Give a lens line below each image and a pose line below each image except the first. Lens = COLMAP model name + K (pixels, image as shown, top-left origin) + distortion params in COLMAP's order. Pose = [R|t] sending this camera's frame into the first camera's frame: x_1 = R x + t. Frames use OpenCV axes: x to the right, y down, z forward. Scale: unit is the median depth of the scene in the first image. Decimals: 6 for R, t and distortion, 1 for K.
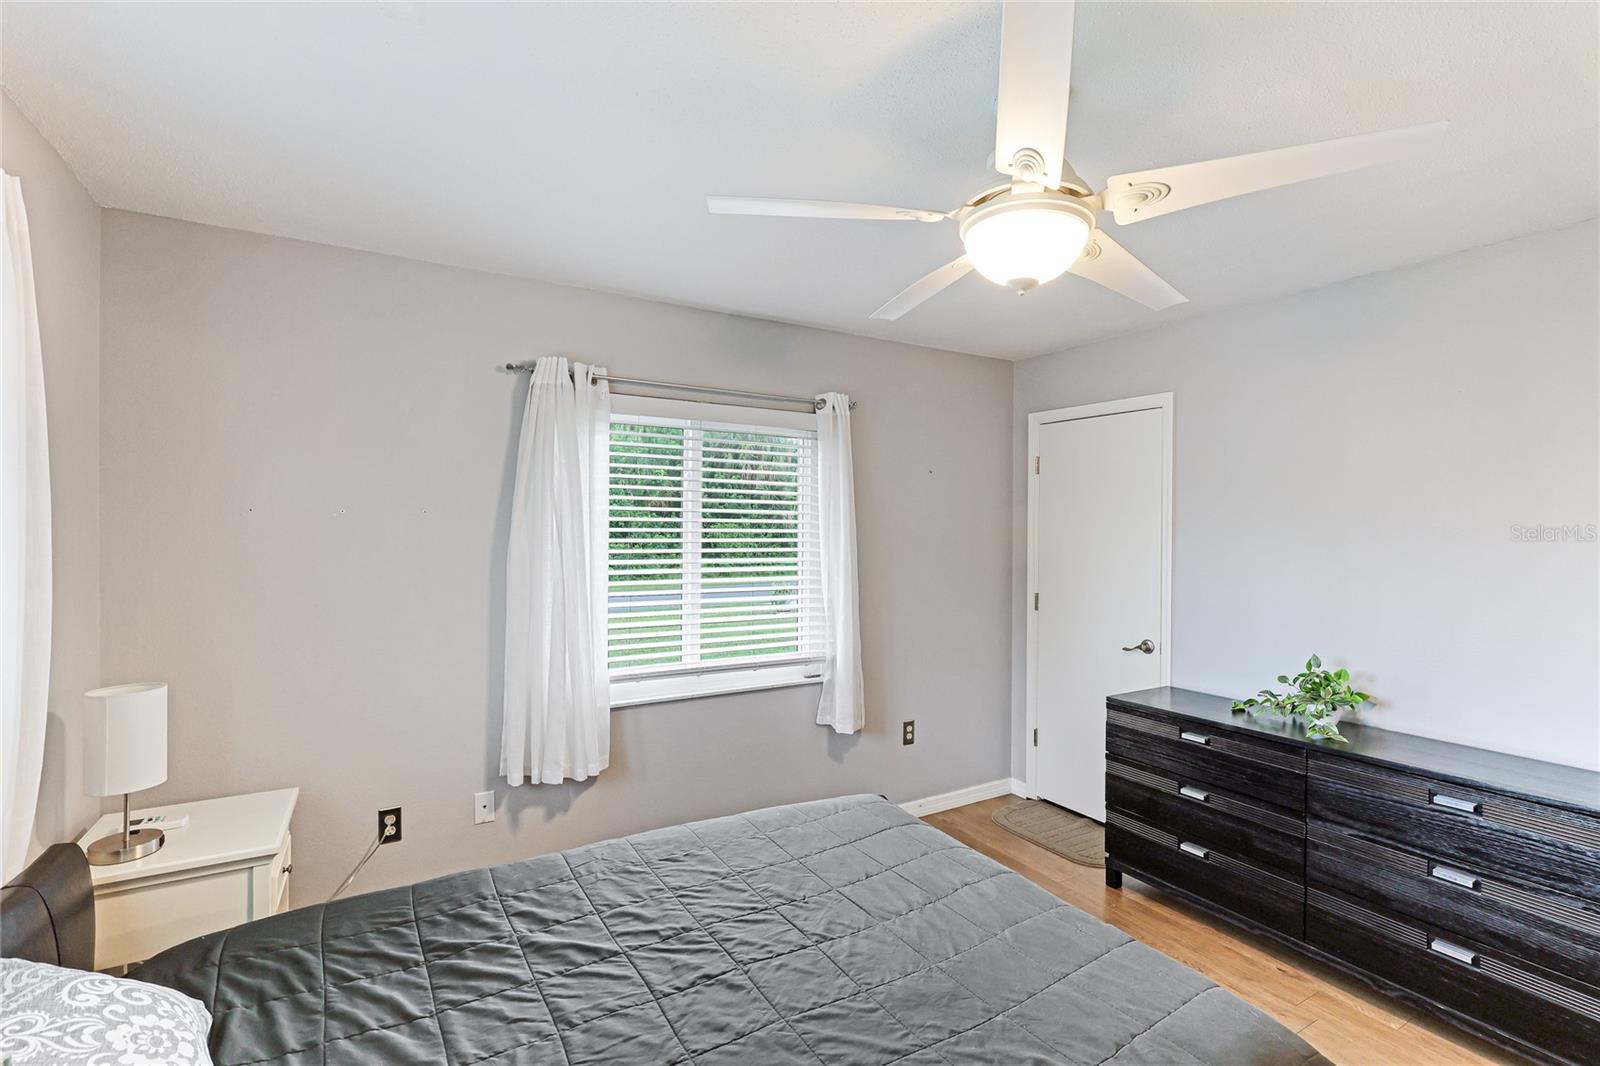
lens RADIAL K [[734.0, 0, 808.5], [0, 734.0, 524.2], [0, 0, 1]] dist [0.001202, 0.000264]
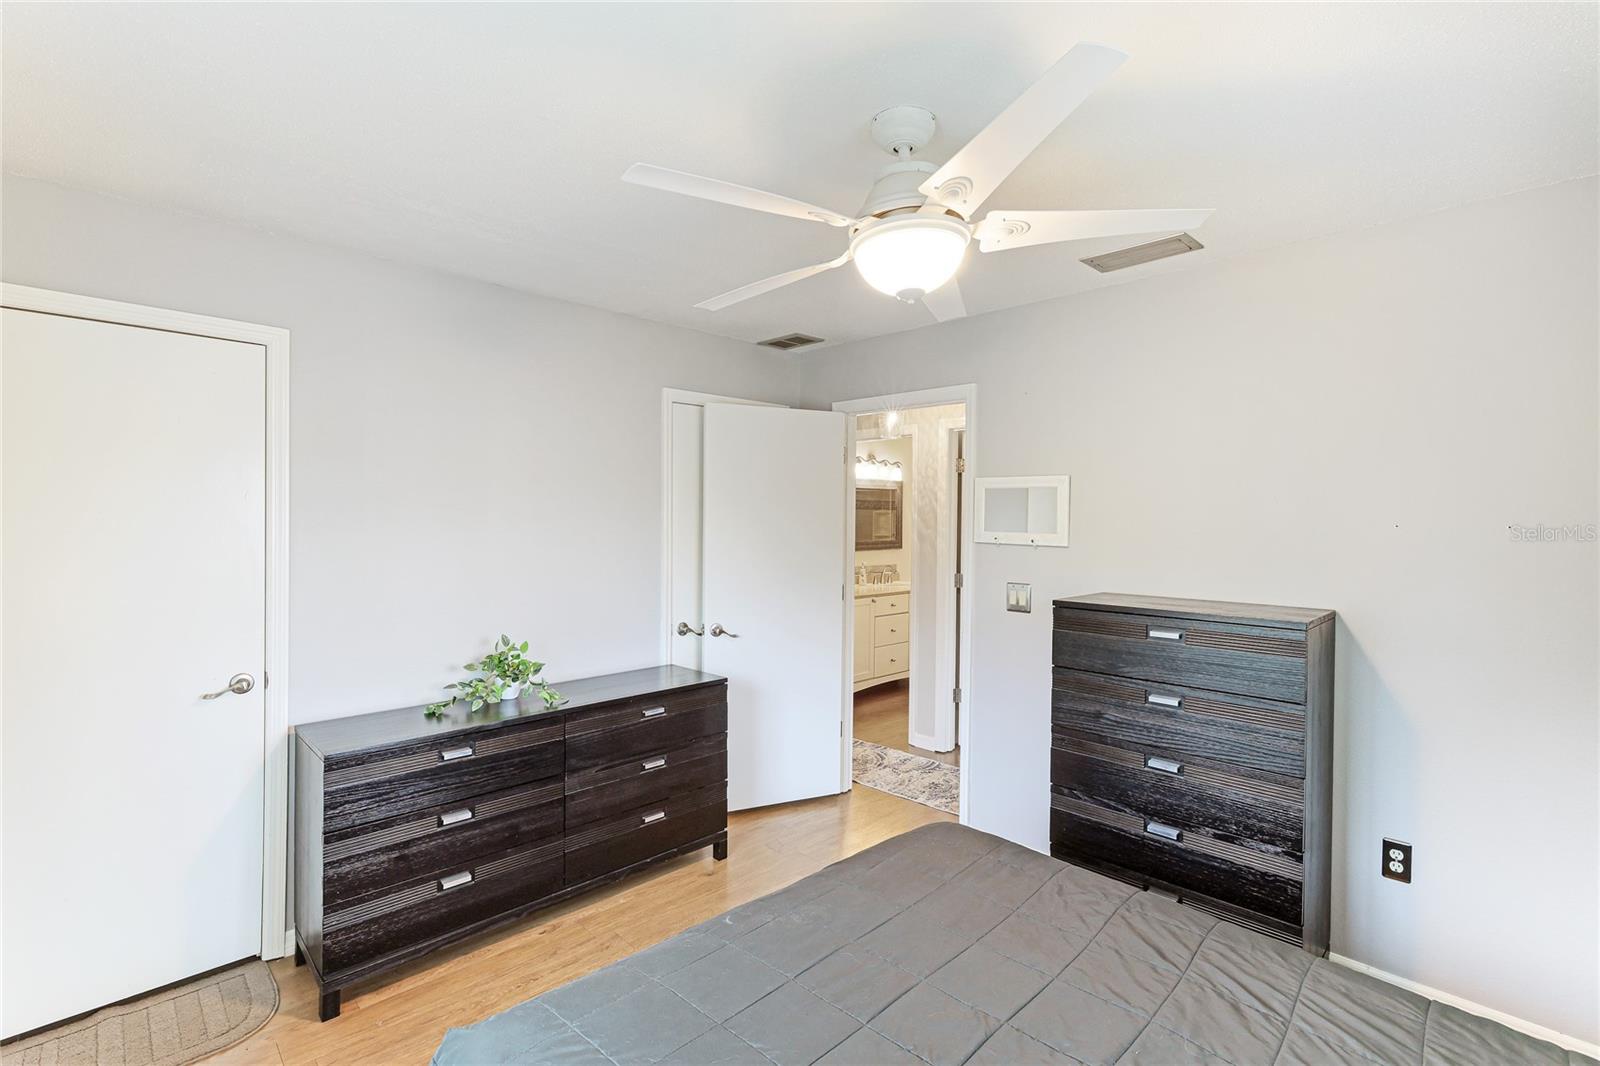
lens RADIAL K [[734.0, 0, 808.5], [0, 734.0, 524.2], [0, 0, 1]] dist [0.001202, 0.000264]
pose [[-0.224217, -0.019105, 0.974352, -0.435581], [-0.009800, 0.999801, 0.017349, -0.003703], [-0.974490, -0.005658, -0.224360, 0.818003]]
